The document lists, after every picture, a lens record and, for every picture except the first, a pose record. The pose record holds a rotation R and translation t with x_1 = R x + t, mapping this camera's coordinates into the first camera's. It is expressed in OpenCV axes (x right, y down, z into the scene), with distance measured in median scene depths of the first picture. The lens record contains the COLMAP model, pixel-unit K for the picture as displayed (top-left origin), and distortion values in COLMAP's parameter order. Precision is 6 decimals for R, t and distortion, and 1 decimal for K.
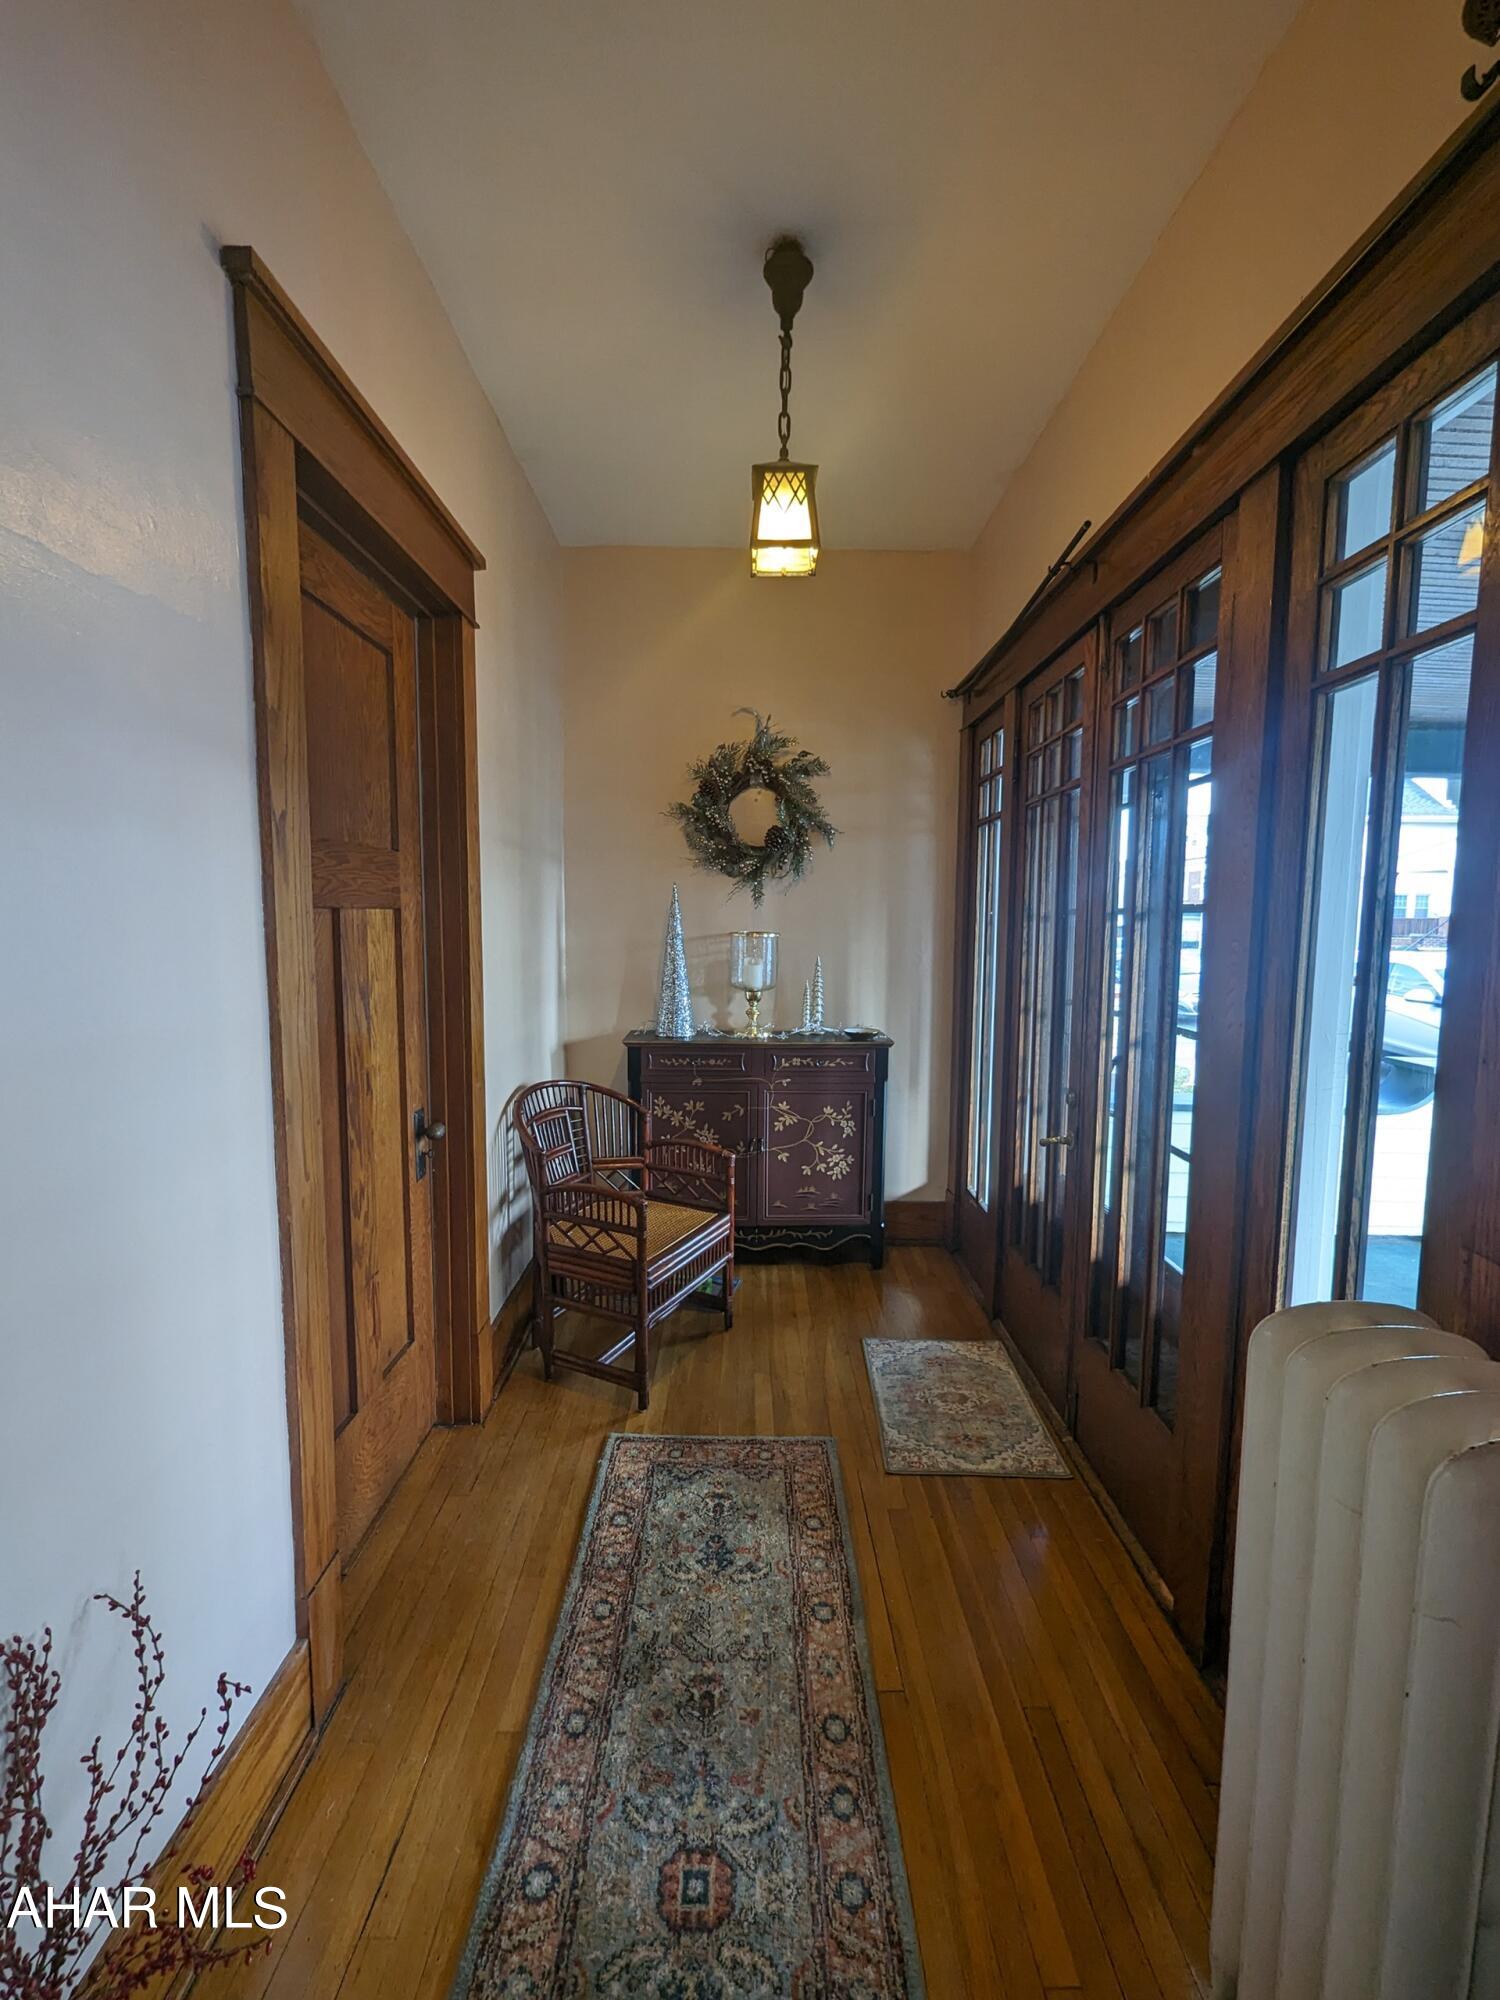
lens RADIAL K [[829.2, 0, 747.6], [0, 829.2, 999.6], [0, 0, 1]] dist [-0.001158, 0.000753]
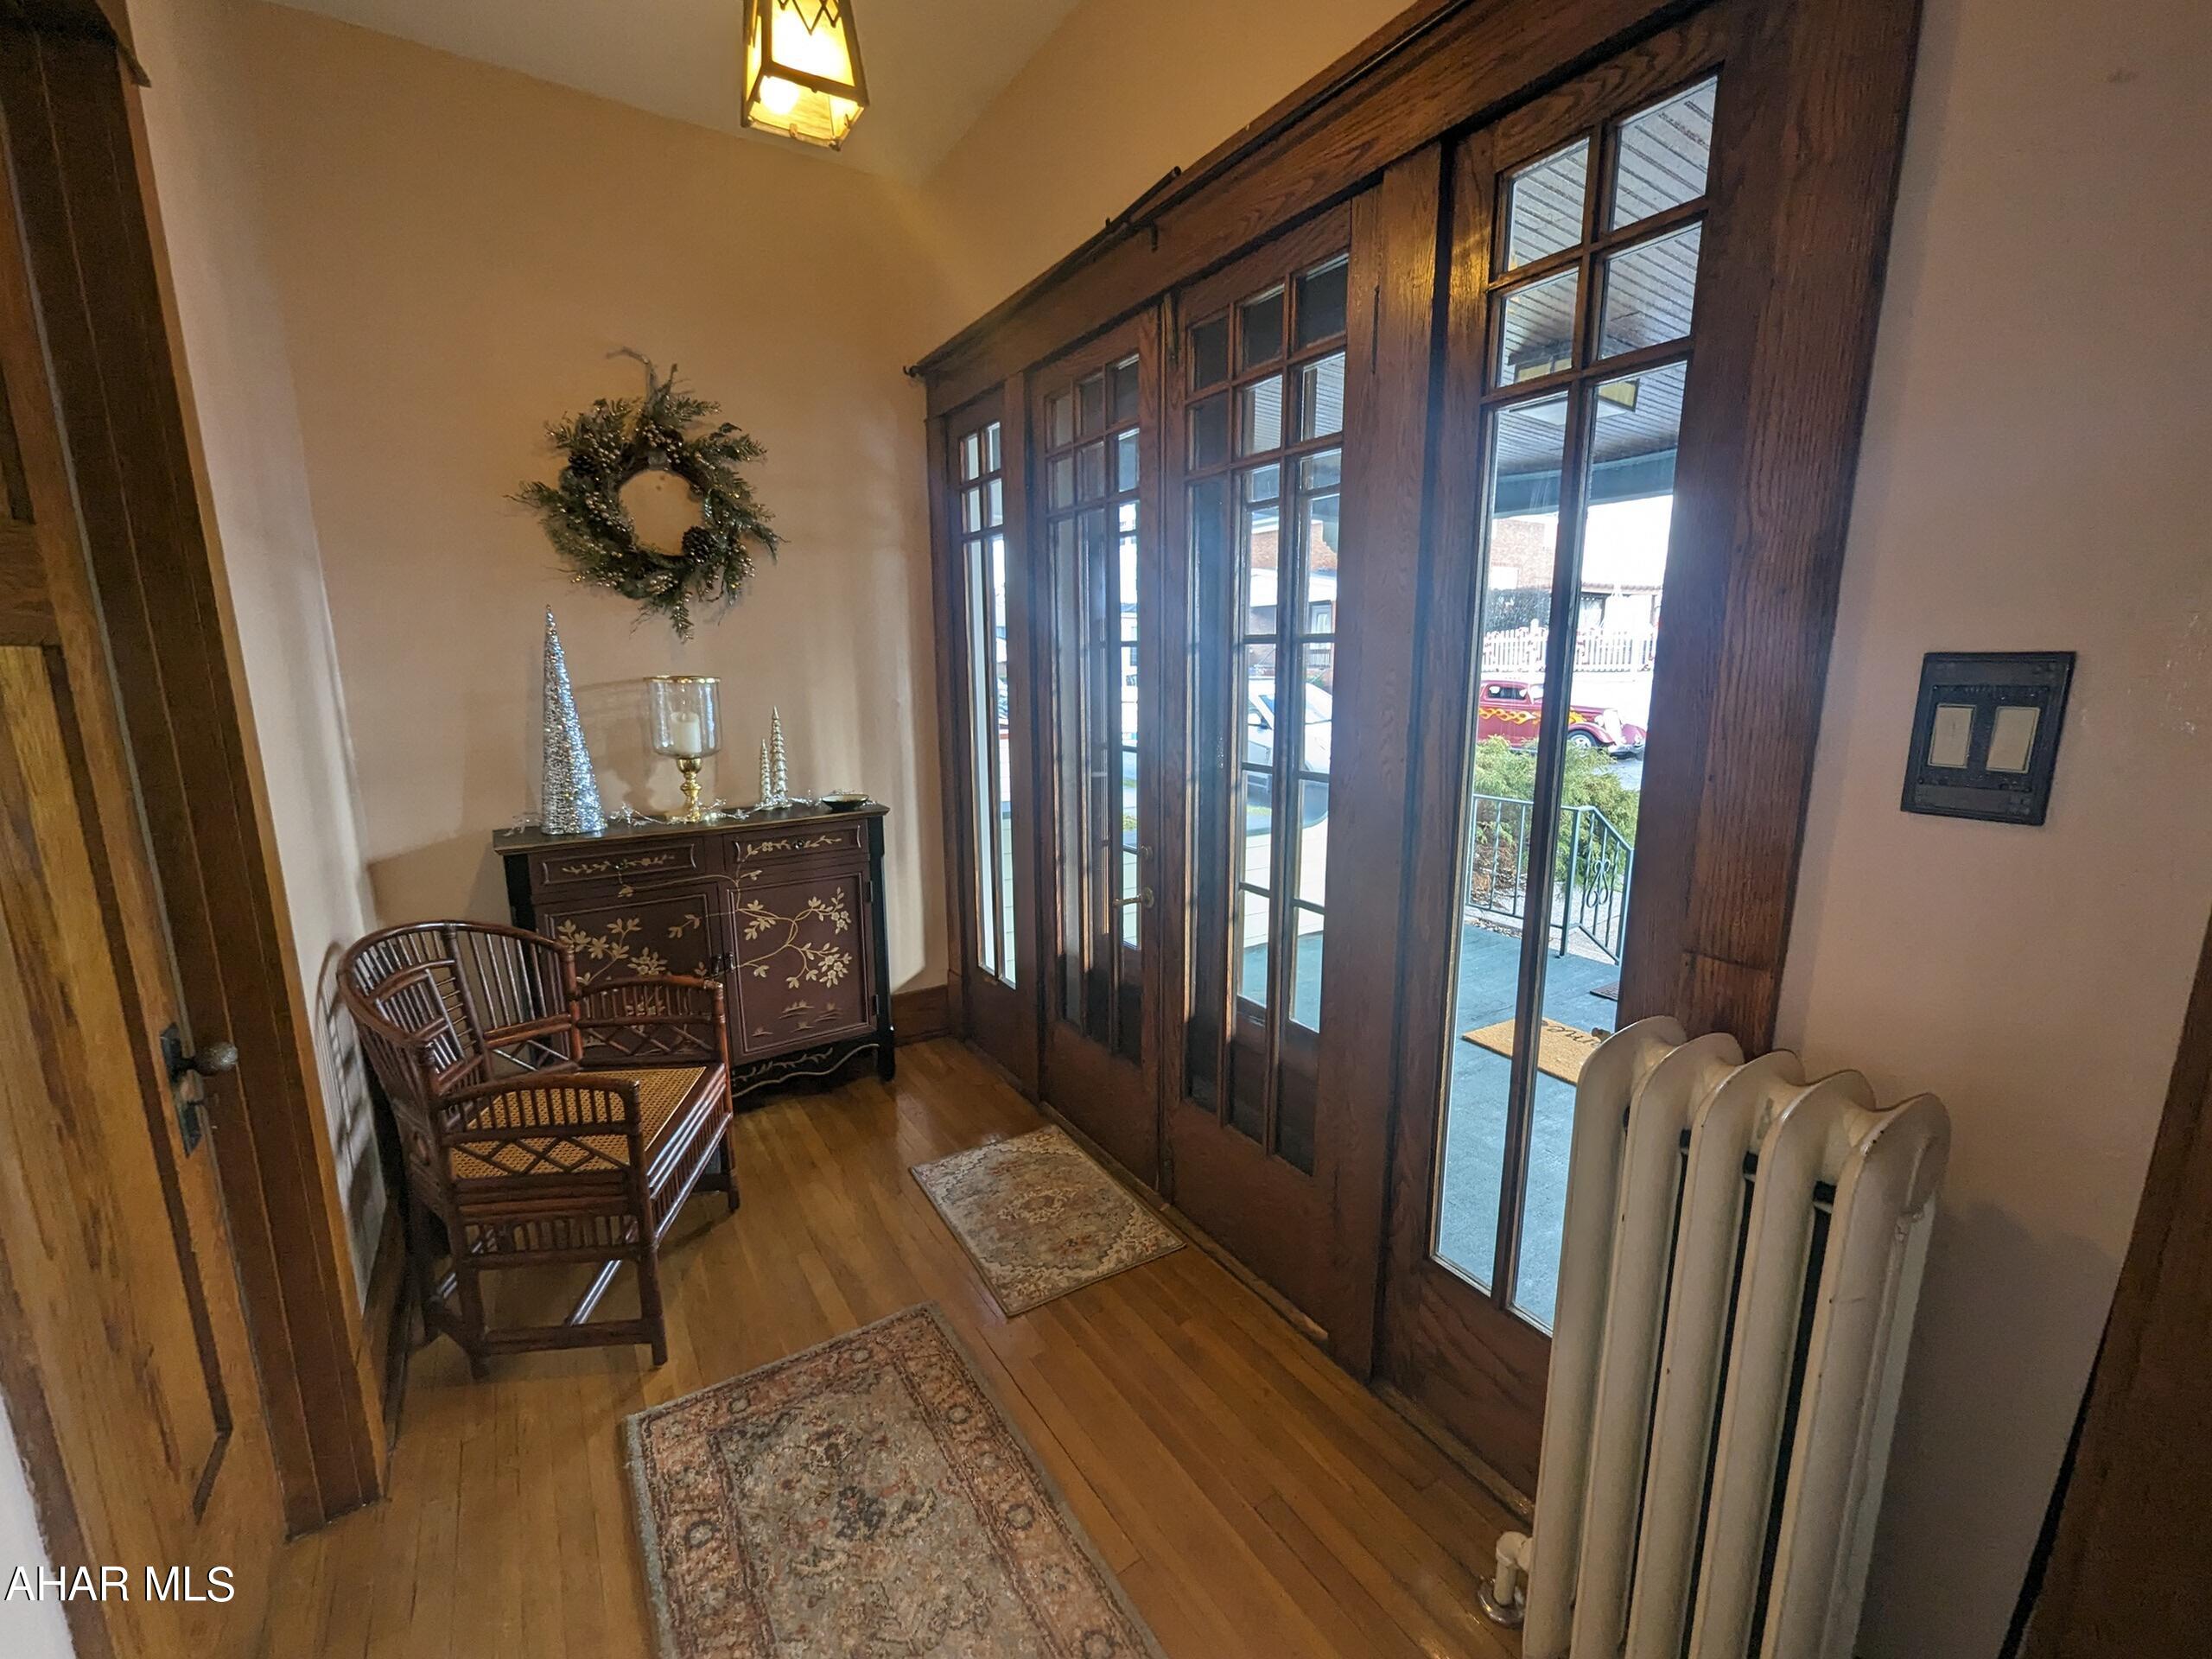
lens RADIAL K [[917.1, 0, 1107.7], [0, 917.1, 837.1], [0, 0, 1]] dist [-0.001158, 0.000753]
pose [[0.842170, -0.117446, 0.526267, -0.169599], [0.065258, 0.991017, 0.116734, -0.017025], [-0.535249, -0.063967, 0.842269, 0.172716]]
